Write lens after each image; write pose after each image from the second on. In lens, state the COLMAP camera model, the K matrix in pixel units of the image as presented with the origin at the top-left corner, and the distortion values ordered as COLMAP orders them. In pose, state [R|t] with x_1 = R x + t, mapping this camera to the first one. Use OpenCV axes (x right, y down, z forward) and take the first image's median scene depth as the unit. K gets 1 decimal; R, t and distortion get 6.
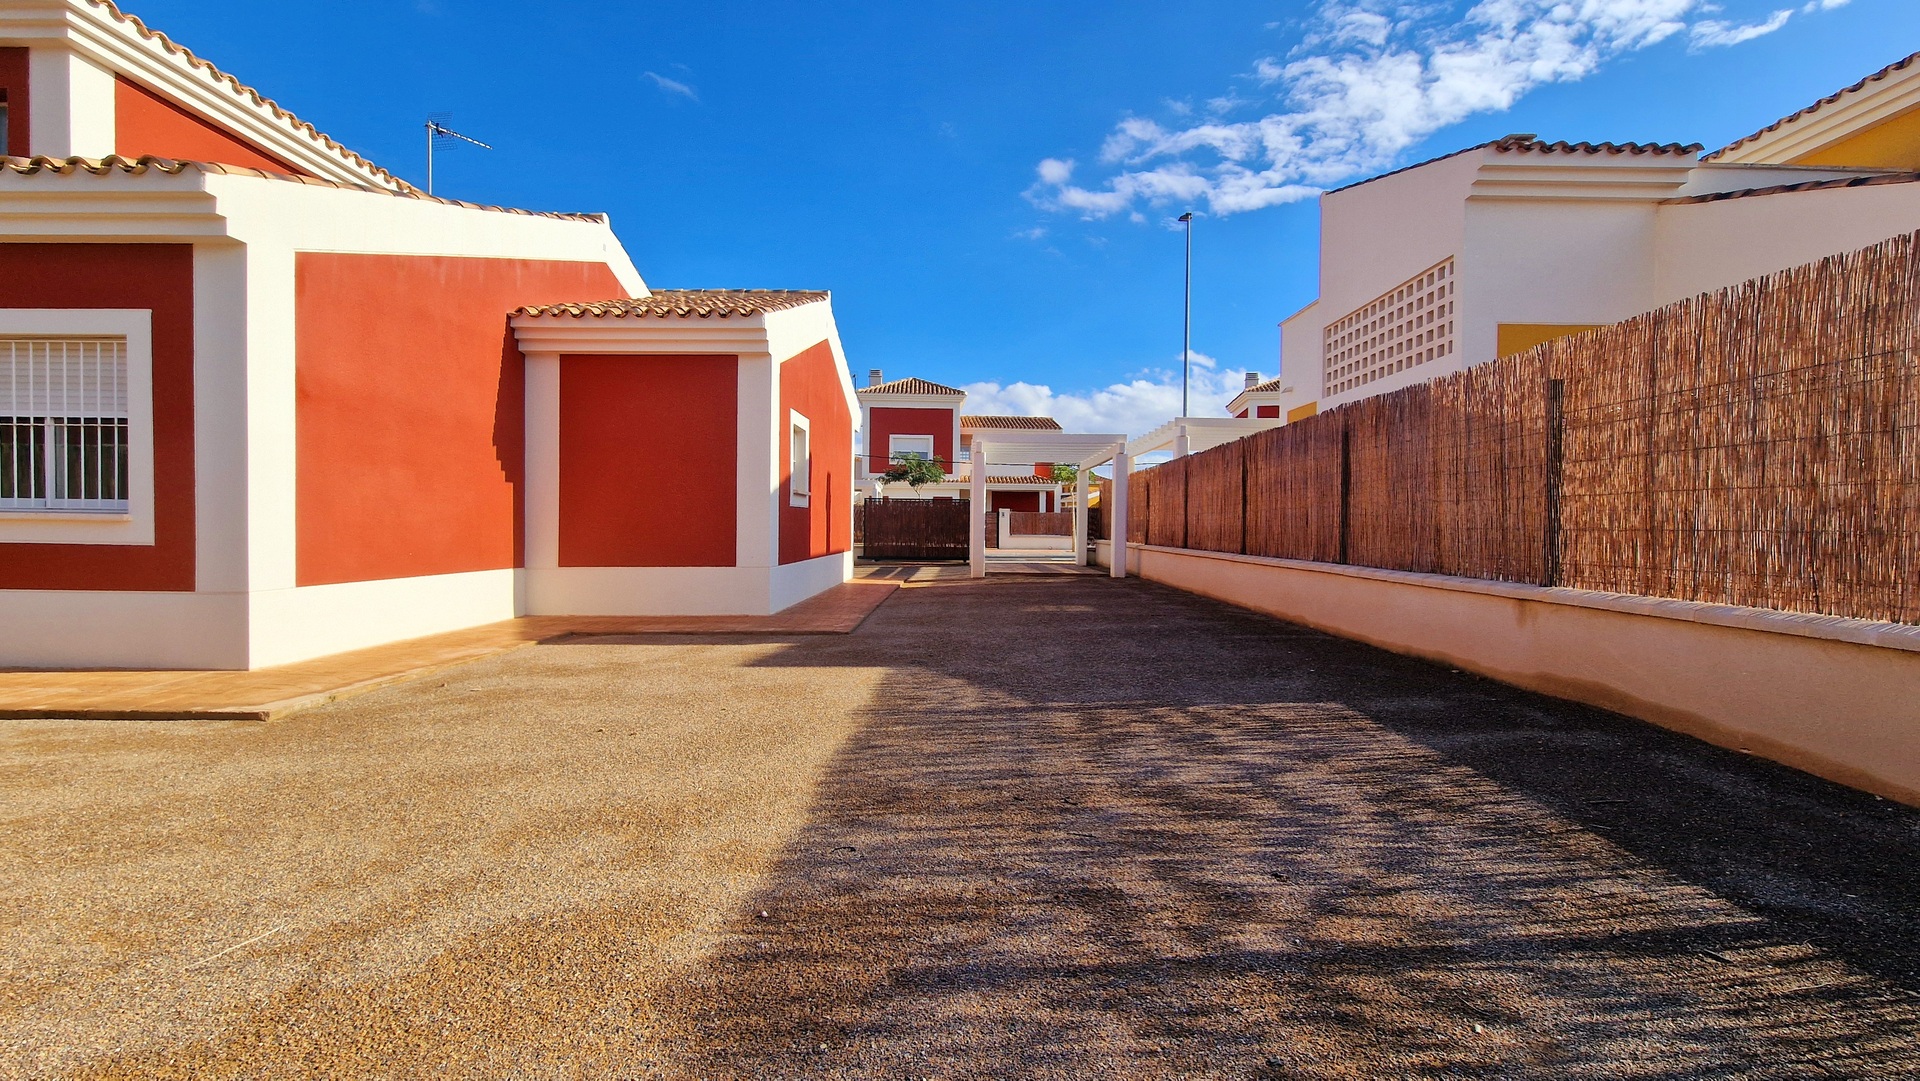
lens RADIAL K [[787.1, 0, 954.9], [0, 787.1, 540.2], [0, 0, 1]] dist [-0.001215, -0.001308]
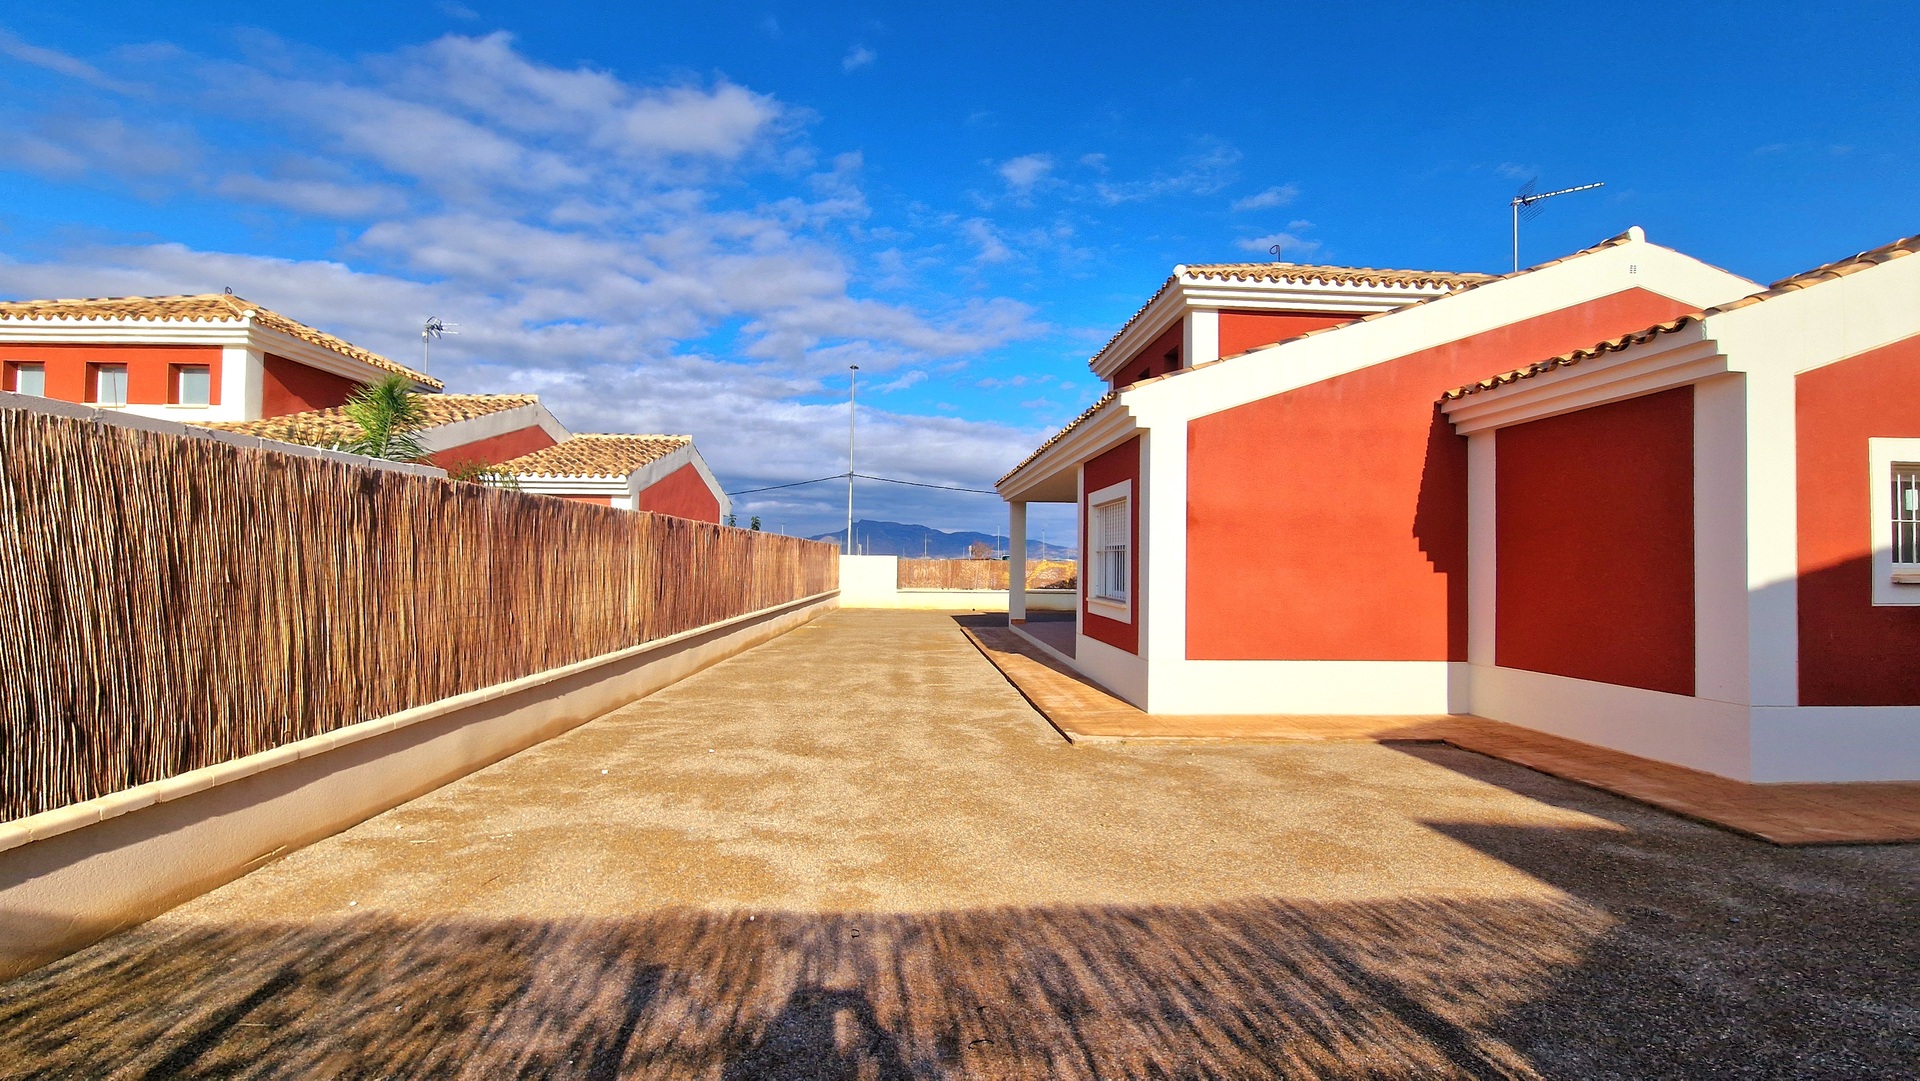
lens RADIAL K [[787.1, 0, 954.9], [0, 787.1, 540.2], [0, 0, 1]] dist [-0.001215, -0.001308]
pose [[0.081586, -0.039077, -0.995900, 0.518058], [-0.027651, 0.998758, -0.041454, -0.082755], [0.996283, 0.030919, 0.080404, 0.471787]]
